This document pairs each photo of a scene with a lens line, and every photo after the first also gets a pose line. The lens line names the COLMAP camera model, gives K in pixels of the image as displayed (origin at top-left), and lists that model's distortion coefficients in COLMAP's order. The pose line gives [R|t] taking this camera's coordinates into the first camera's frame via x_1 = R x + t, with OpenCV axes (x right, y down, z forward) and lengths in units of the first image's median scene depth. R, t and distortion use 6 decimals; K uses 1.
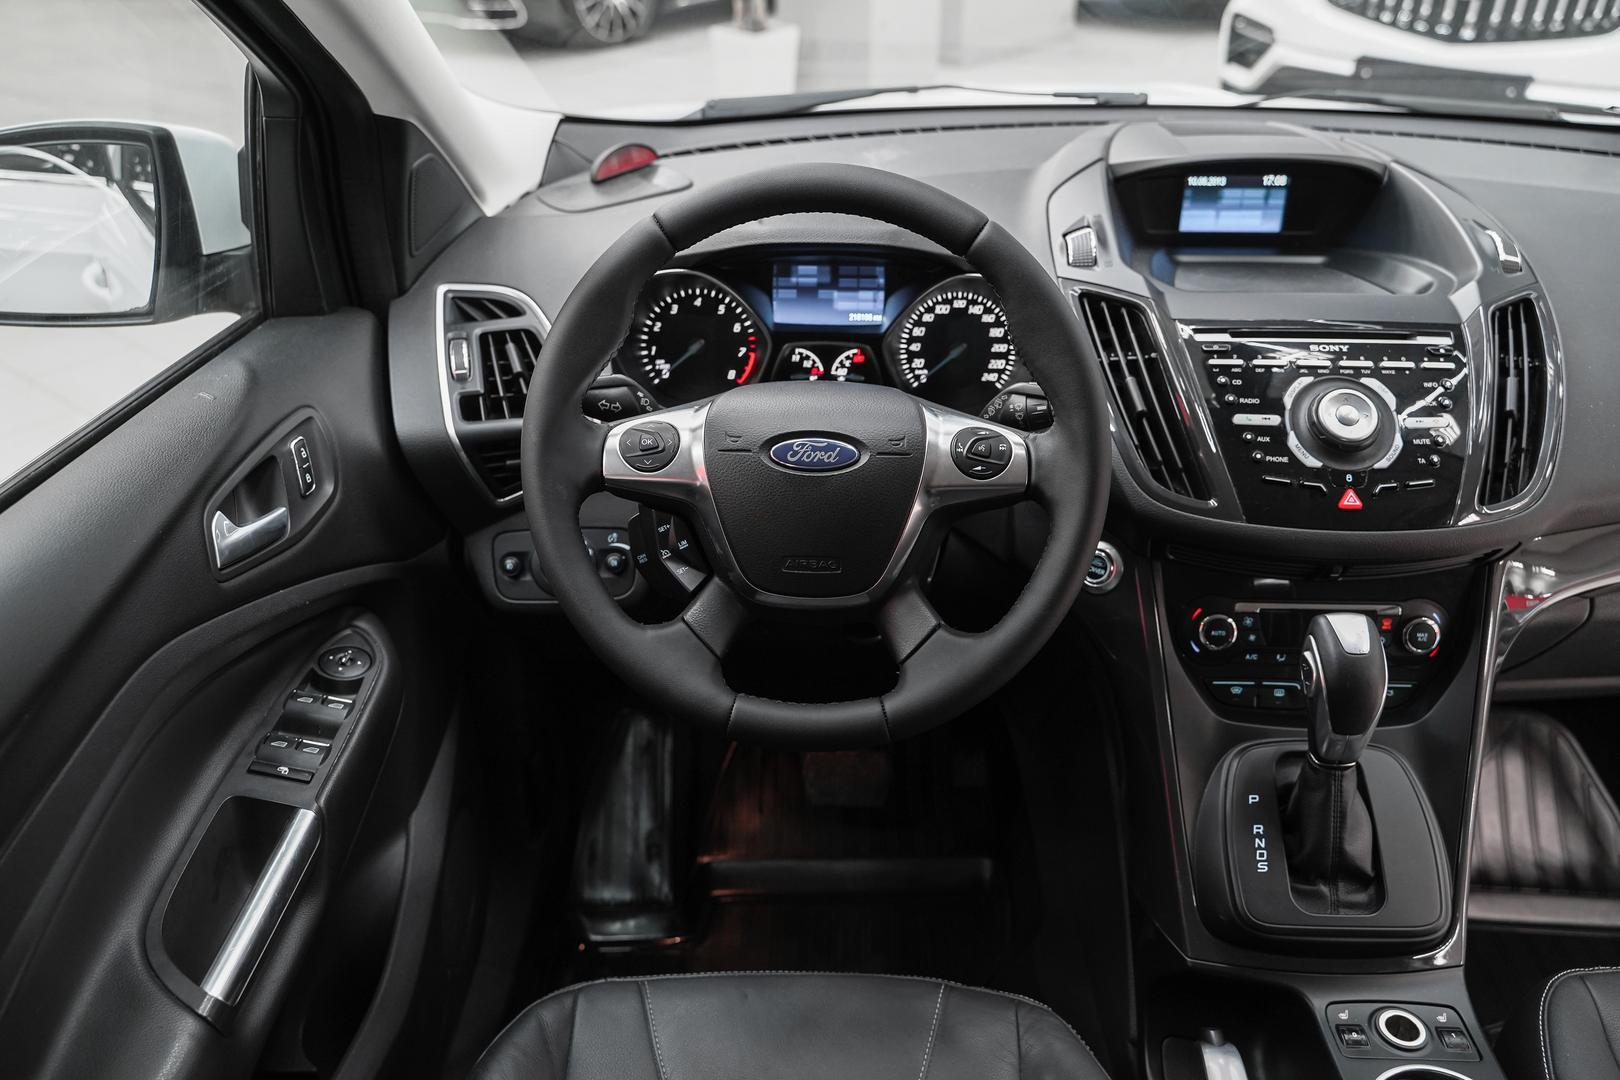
lens RADIAL K [[1303.6, 0, 805.6], [0, 1303.6, 539.5], [0, 0, 1]] dist [-0.012633, 0.007304]
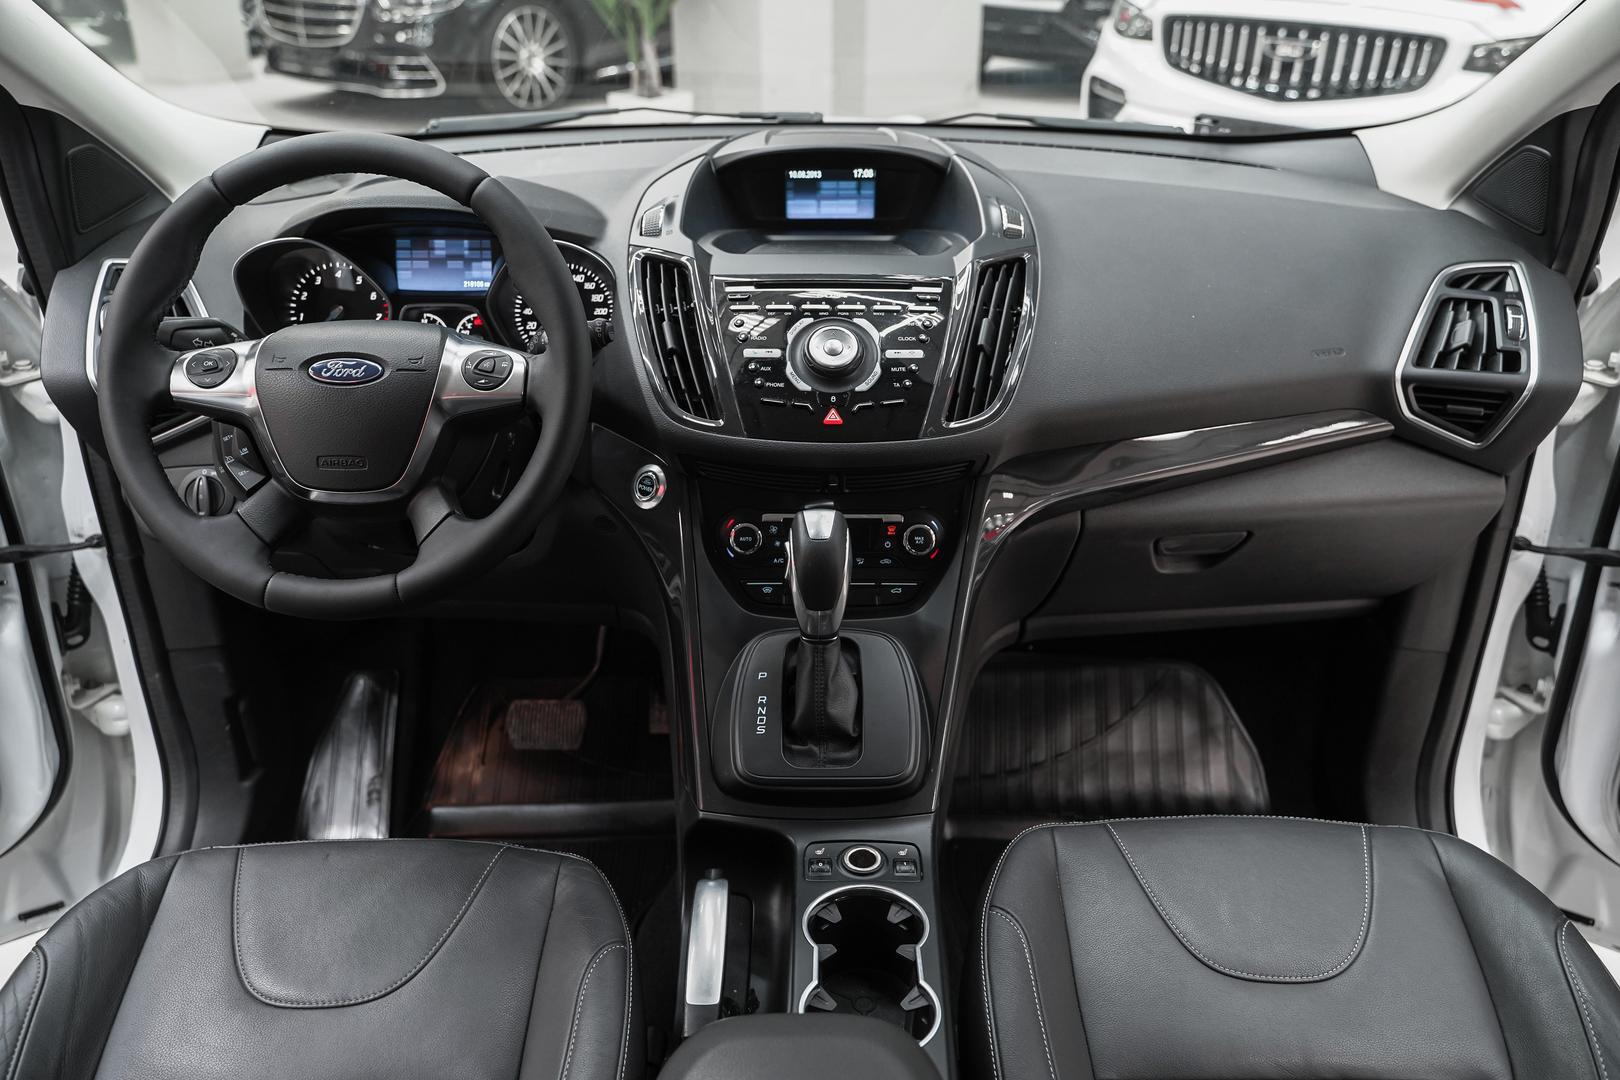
lens RADIAL K [[1303.6, 0, 813.3], [0, 1303.6, 536.7], [0, 0, 1]] dist [-0.012633, 0.007304]
pose [[0.999615, -0.010491, 0.025691, 0.352310], [0.011938, 0.998312, -0.056831, 0.138832], [-0.025052, 0.057116, 0.998053, -0.168816]]
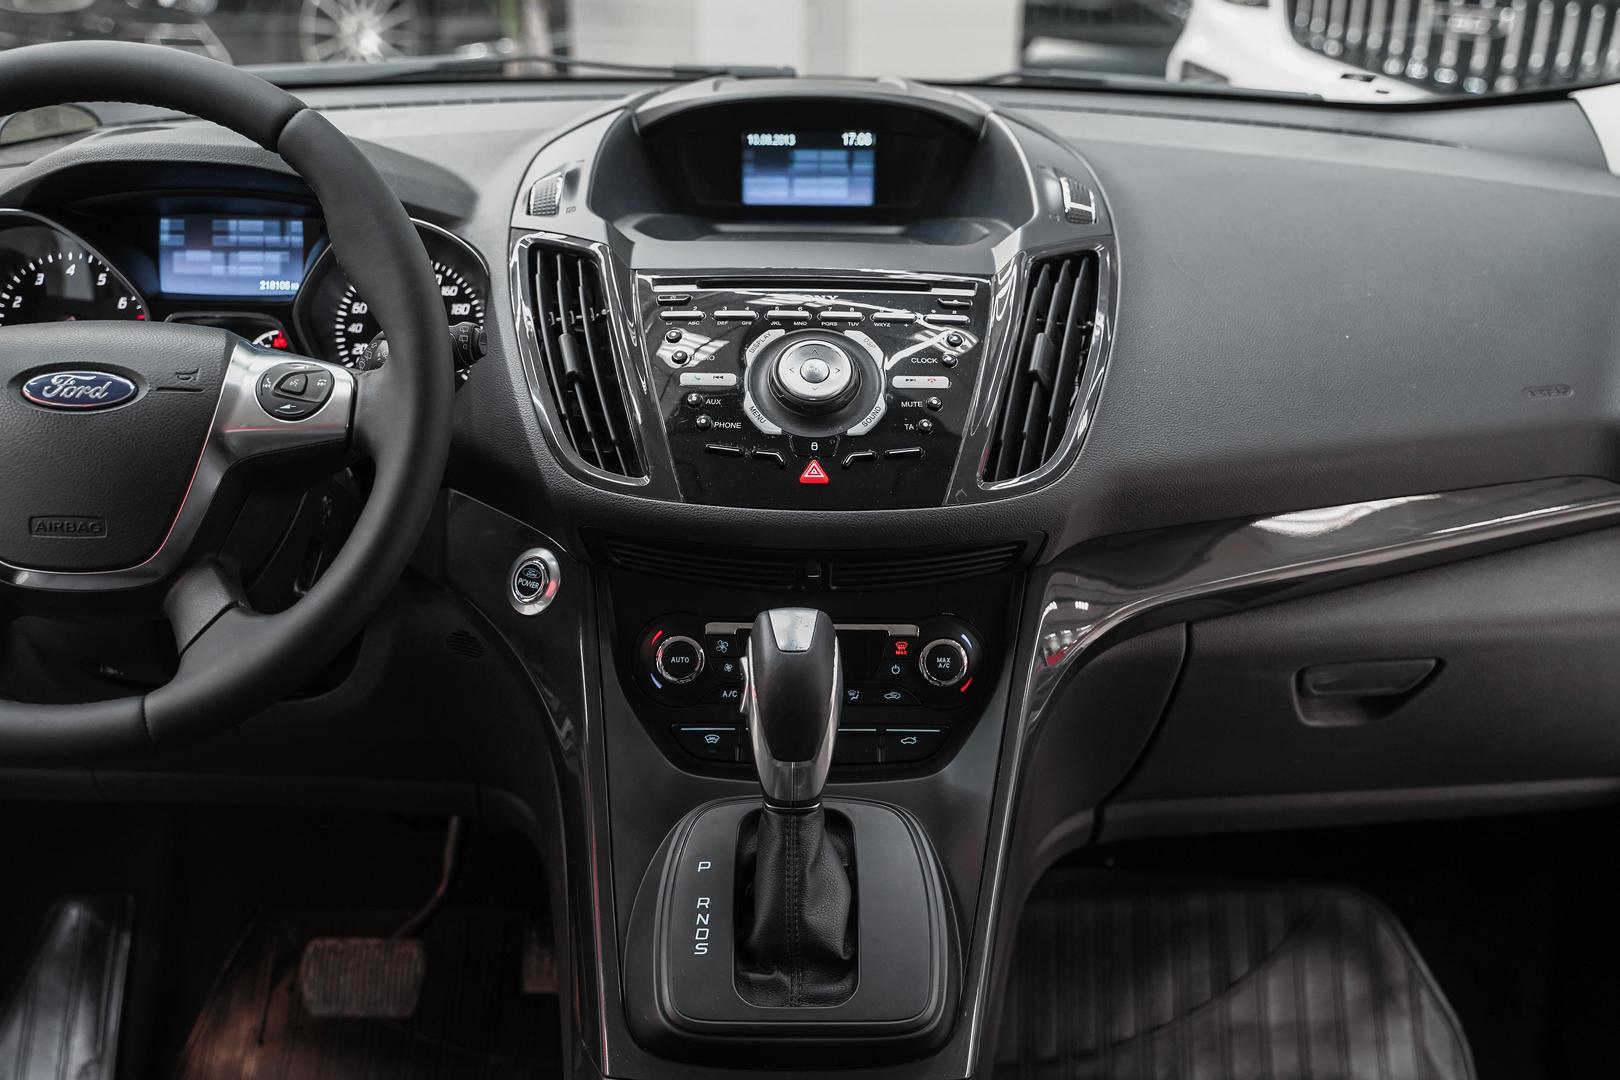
lens RADIAL K [[1973.3, 0, 817.4], [0, 1973.3, 531.9], [0, 0, 1]] dist [0.001286, 0.000000]
pose [[0.998726, -0.001418, 0.050439, 0.343951], [0.009952, 0.985509, -0.169333, 0.197986], [-0.049468, 0.169620, 0.984267, -0.163214]]
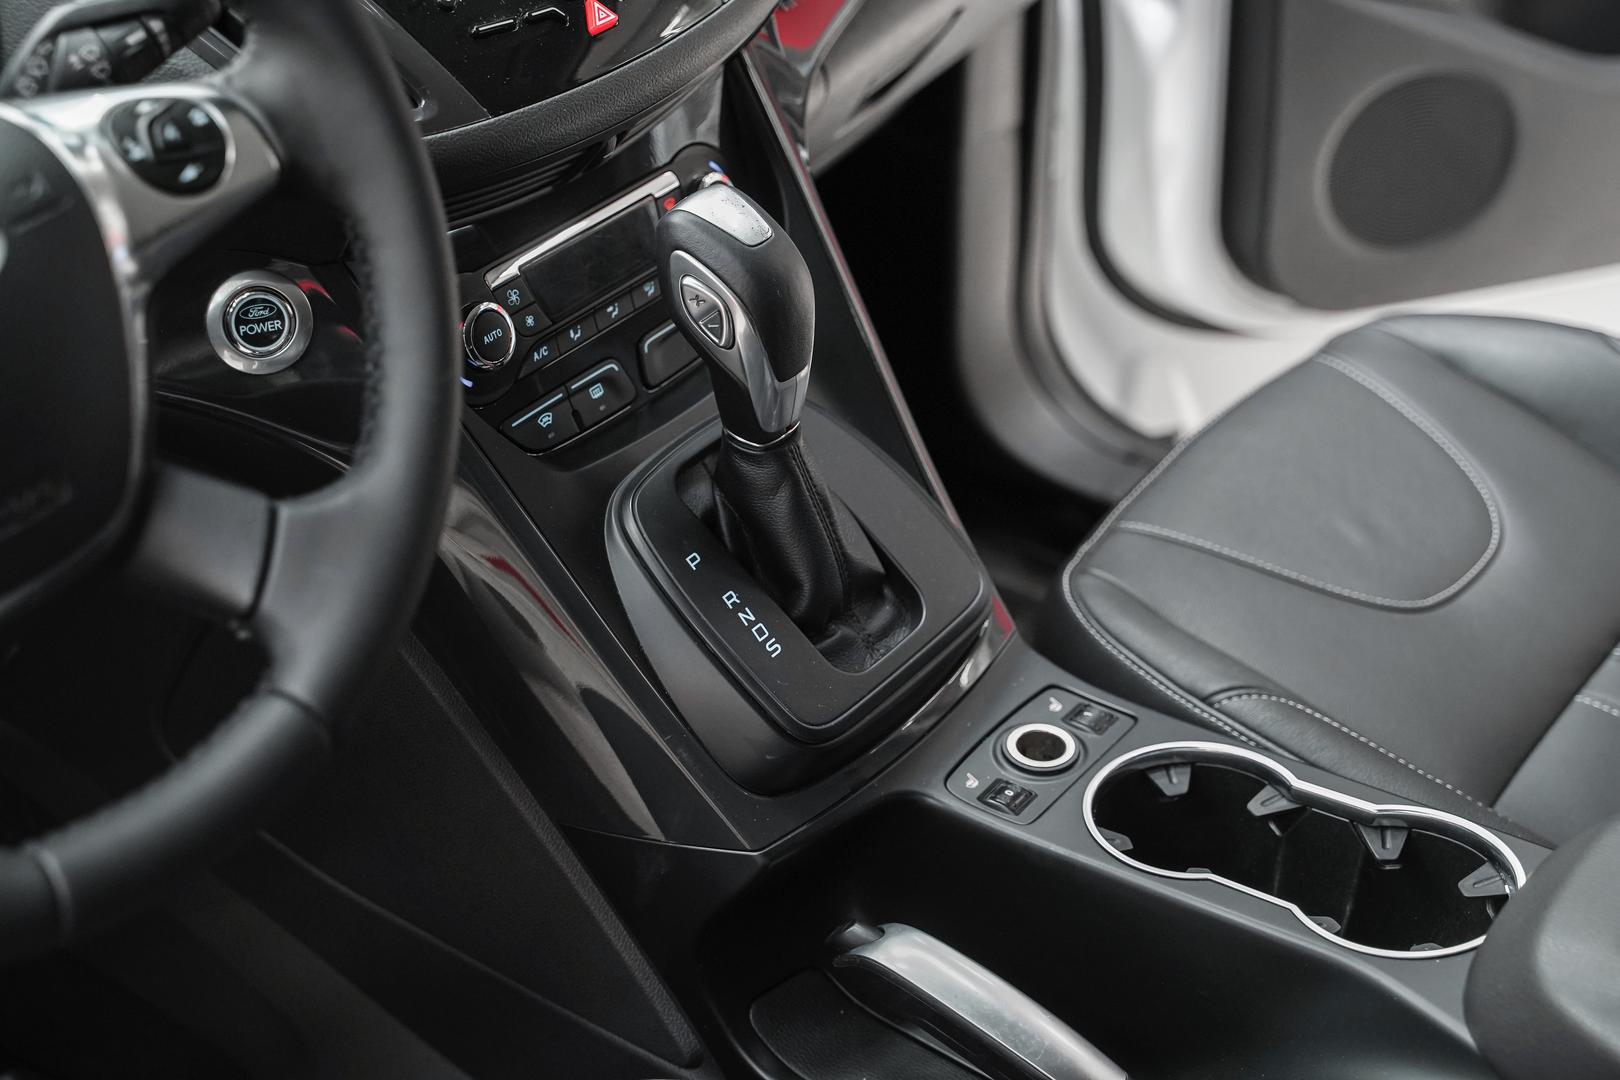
lens RADIAL K [[2500.3, 0, 806.6], [0, 2500.3, 533.6], [0, 0, 1]] dist [-0.028694, 0.000000]
pose [[0.569633, -0.457078, 0.683080, -0.365868], [0.400835, 0.880057, 0.254620, -0.070172], [-0.717530, 0.128762, 0.684522, 0.203139]]
